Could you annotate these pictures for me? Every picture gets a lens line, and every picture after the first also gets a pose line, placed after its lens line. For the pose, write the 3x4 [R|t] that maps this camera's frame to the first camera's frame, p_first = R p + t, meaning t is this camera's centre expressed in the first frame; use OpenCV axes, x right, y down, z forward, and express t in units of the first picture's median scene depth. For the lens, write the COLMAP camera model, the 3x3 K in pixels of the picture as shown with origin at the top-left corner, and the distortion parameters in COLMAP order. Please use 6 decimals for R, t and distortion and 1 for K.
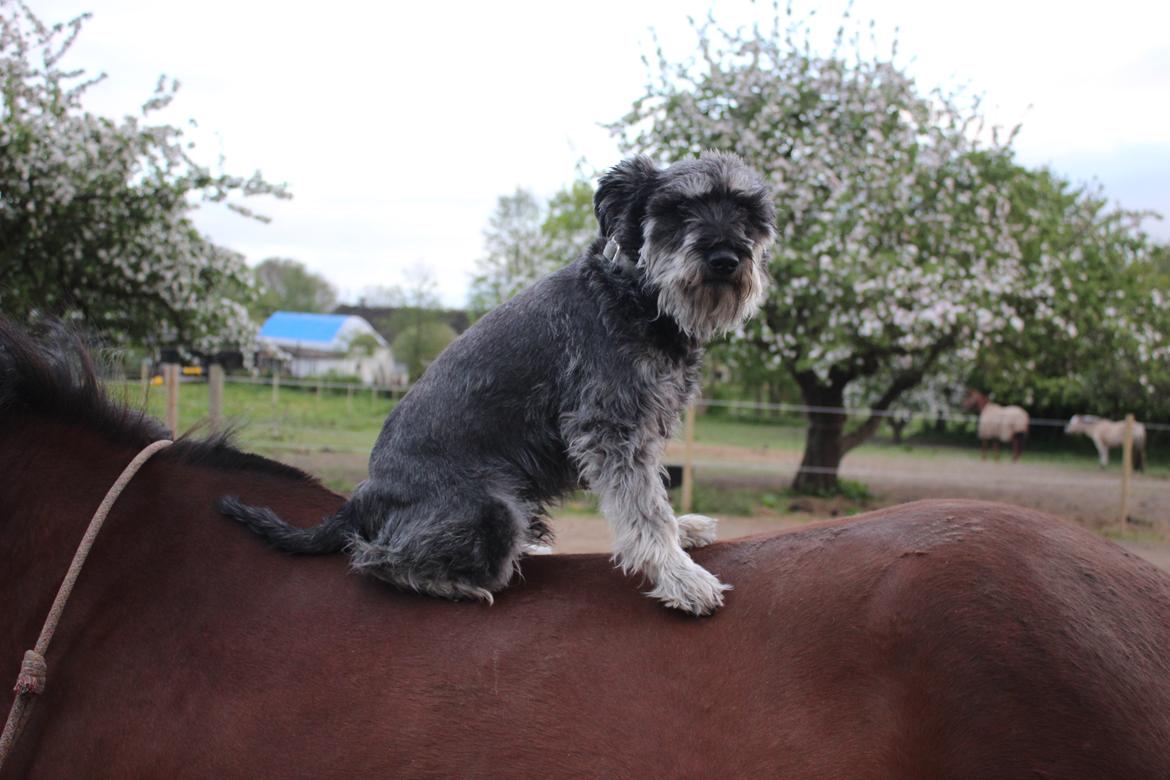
lens RADIAL K [[1323.0, 0, 585.0], [0, 1323.0, 390.0], [0, 0, 1]] dist [-0.074610, 0.036233]
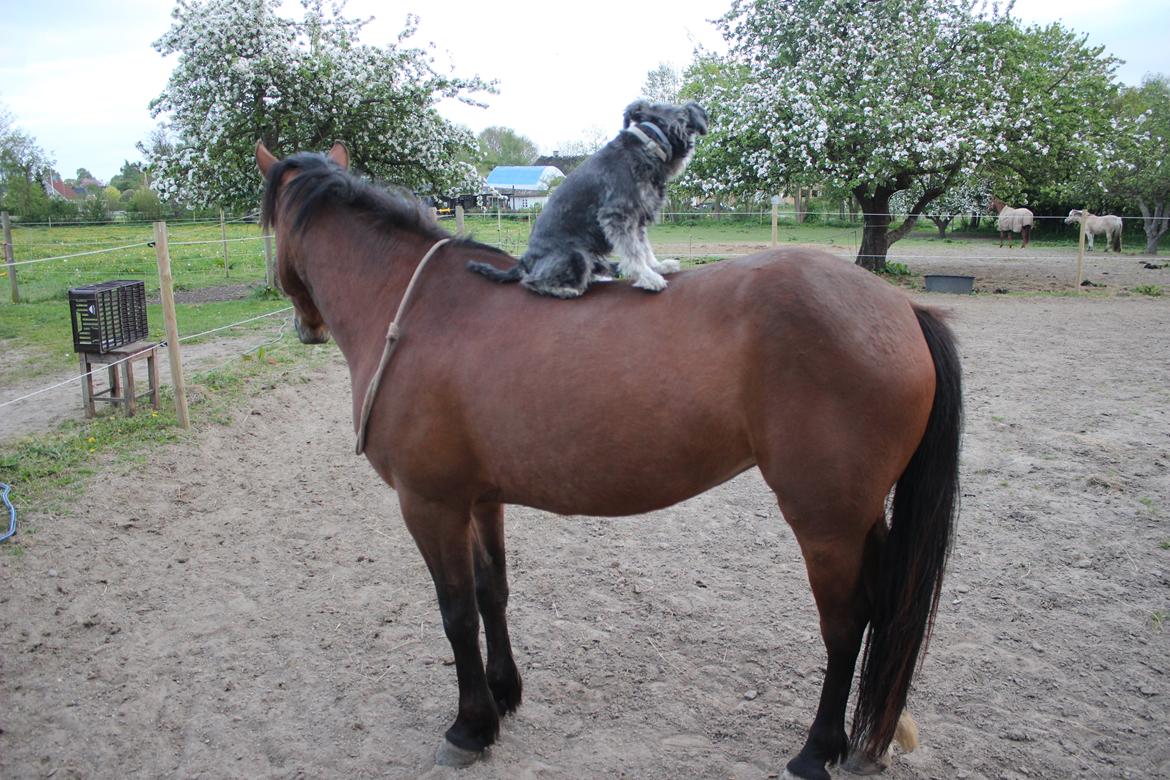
lens RADIAL K [[1006.1, 0, 585.0], [0, 1006.1, 390.0], [0, 0, 1]] dist [-0.158821, 0.104551]
pose [[0.987306, -0.029794, -0.156011, 0.035929], [0.056565, 0.983804, 0.170088, 0.002398], [0.148417, -0.176753, 0.973001, -0.134570]]
